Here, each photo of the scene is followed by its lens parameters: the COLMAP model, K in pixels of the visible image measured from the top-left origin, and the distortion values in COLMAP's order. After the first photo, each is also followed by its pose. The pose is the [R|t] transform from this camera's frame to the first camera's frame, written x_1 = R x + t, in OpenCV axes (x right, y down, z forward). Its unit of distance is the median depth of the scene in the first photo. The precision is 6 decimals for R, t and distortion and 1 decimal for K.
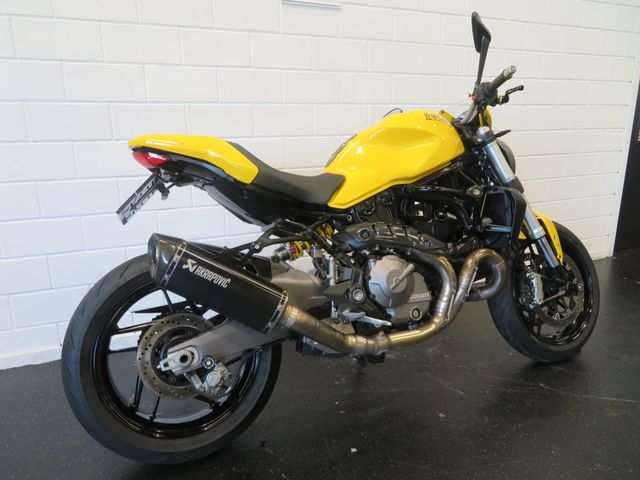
lens RADIAL K [[444.1, 0, 320.0], [0, 444.1, 240.0], [0, 0, 1]] dist [-0.010130, -0.000159]
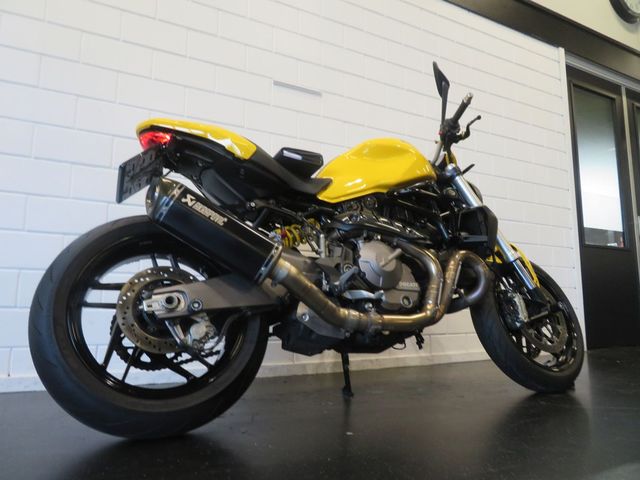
lens RADIAL K [[438.7, 0, 320.0], [0, 438.7, 240.0], [0, 0, 1]] dist [0.001361, -0.001244]
pose [[0.997420, 0.021985, 0.068334, -0.047645], [0.004327, 0.931803, -0.362939, 0.414253], [-0.071653, 0.362298, 0.929304, 0.058350]]
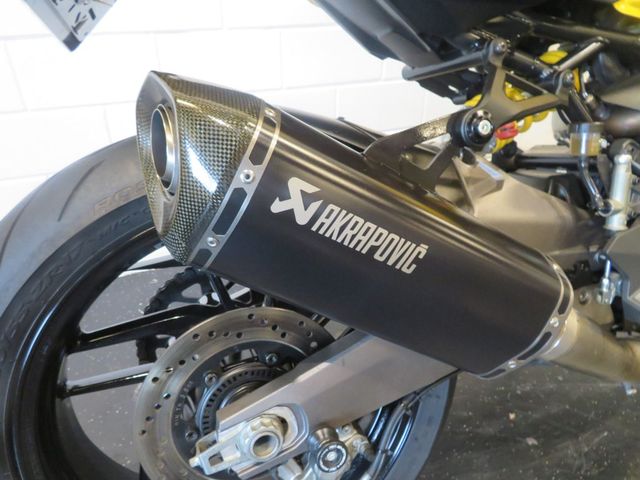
lens RADIAL K [[440.8, 0, 310.3], [0, 440.8, 231.4], [0, 0, 1]] dist [0.000826, -0.000063]
pose [[0.999075, 0.031927, -0.028797, -0.224388], [-0.022284, 0.957305, 0.288220, -0.001280], [0.036770, -0.287311, 0.957131, 0.601917]]
